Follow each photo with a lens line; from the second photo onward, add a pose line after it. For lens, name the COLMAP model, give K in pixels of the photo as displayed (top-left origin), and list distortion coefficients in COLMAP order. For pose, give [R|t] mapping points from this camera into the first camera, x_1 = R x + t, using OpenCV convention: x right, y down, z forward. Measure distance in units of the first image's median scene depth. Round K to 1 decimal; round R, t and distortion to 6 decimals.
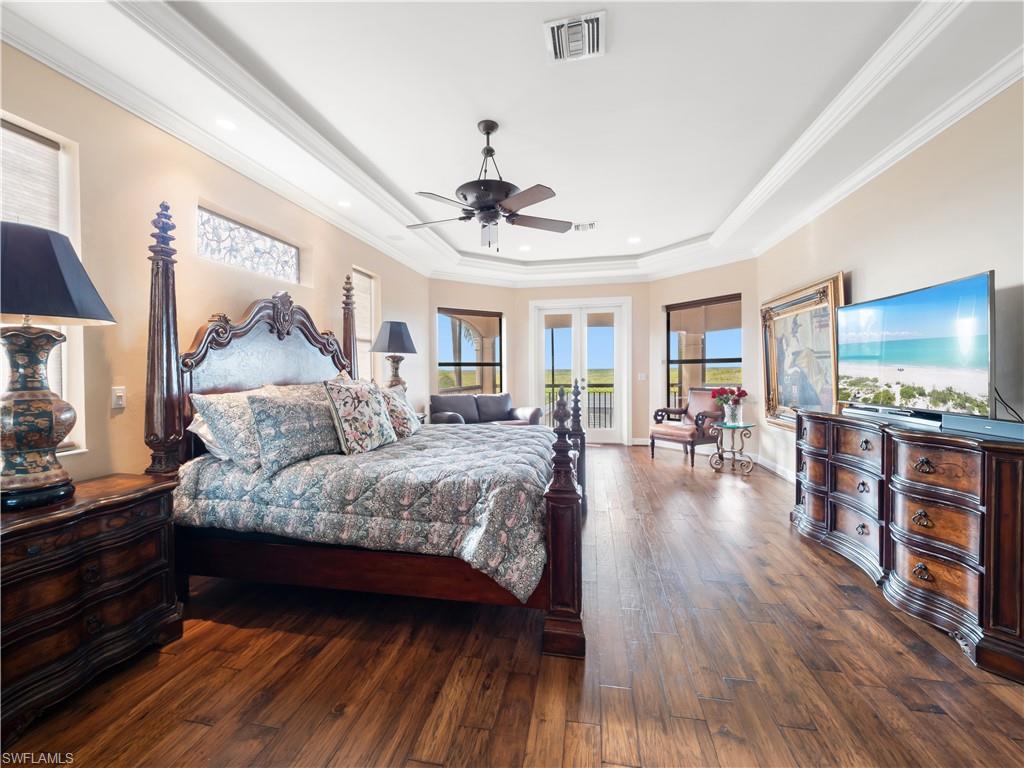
lens RADIAL K [[436.6, 0, 511.5], [0, 436.6, 383.2], [0, 0, 1]] dist [0.001269, 0.000134]
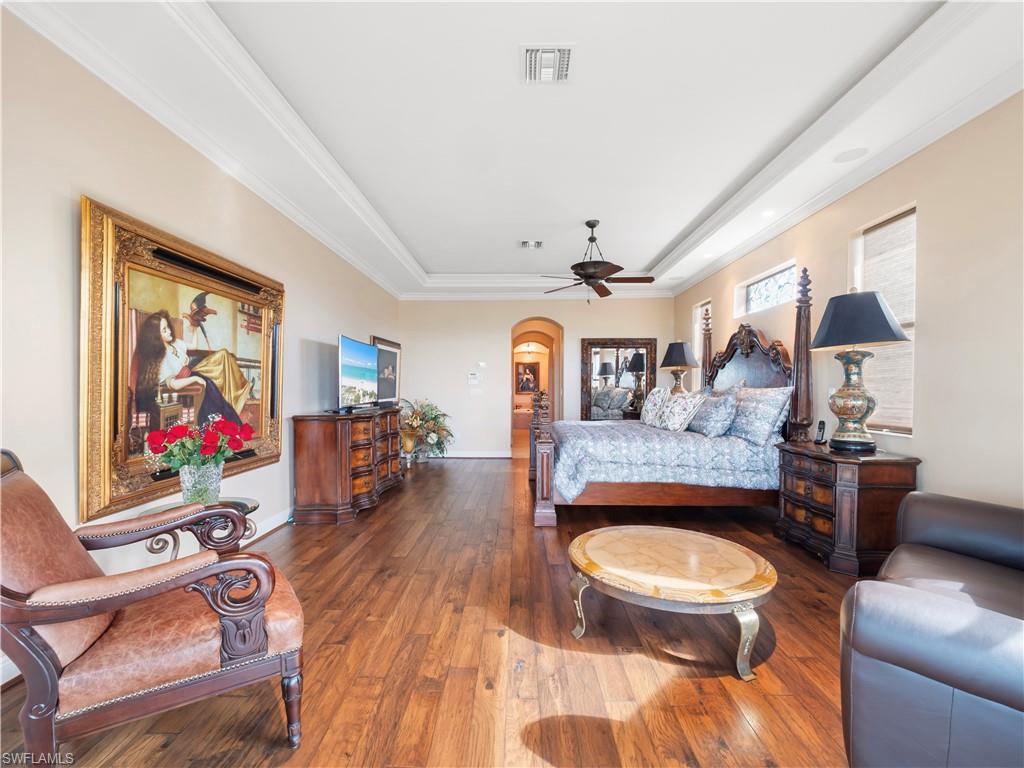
lens RADIAL K [[436.6, 0, 511.8], [0, 436.6, 383.5], [0, 0, 1]] dist [0.001269, 0.000134]
pose [[-0.984318, 0.007578, -0.176238, 0.355261], [0.005076, 0.999880, 0.014641, -0.035795], [0.176328, 0.013517, -0.984239, 1.782516]]
